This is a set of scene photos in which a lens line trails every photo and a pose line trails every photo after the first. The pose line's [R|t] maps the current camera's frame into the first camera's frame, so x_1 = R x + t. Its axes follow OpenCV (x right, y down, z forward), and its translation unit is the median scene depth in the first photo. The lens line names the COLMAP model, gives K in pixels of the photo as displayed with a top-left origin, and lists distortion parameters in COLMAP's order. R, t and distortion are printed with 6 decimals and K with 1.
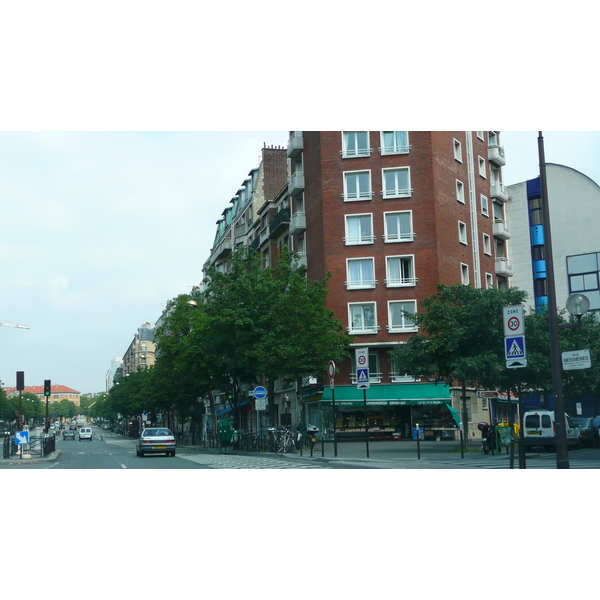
lens RADIAL K [[868.5, 0, 300.0], [0, 868.5, 300.0], [0, 0, 1]] dist [0.027556, 0.010561]
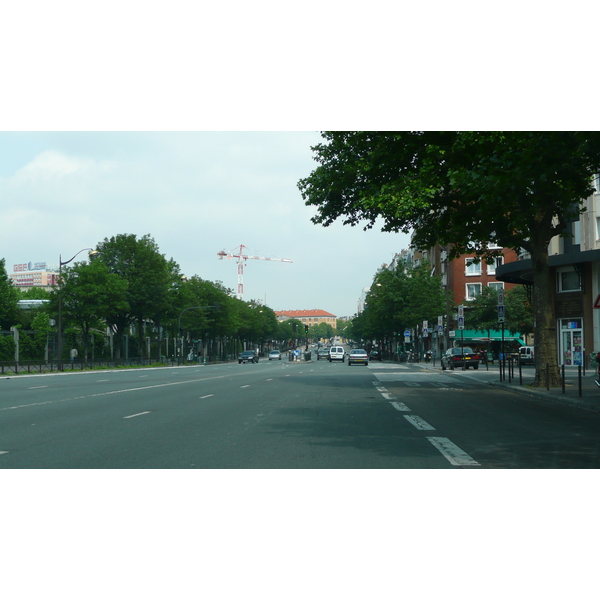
lens RADIAL K [[868.5, 0, 300.0], [0, 868.5, 300.0], [0, 0, 1]] dist [0.027556, 0.010561]
pose [[0.957900, 0.006412, -0.287029, 0.092859], [0.019178, 0.996089, 0.086254, -0.047593], [0.286460, -0.088128, 0.954031, -0.312939]]
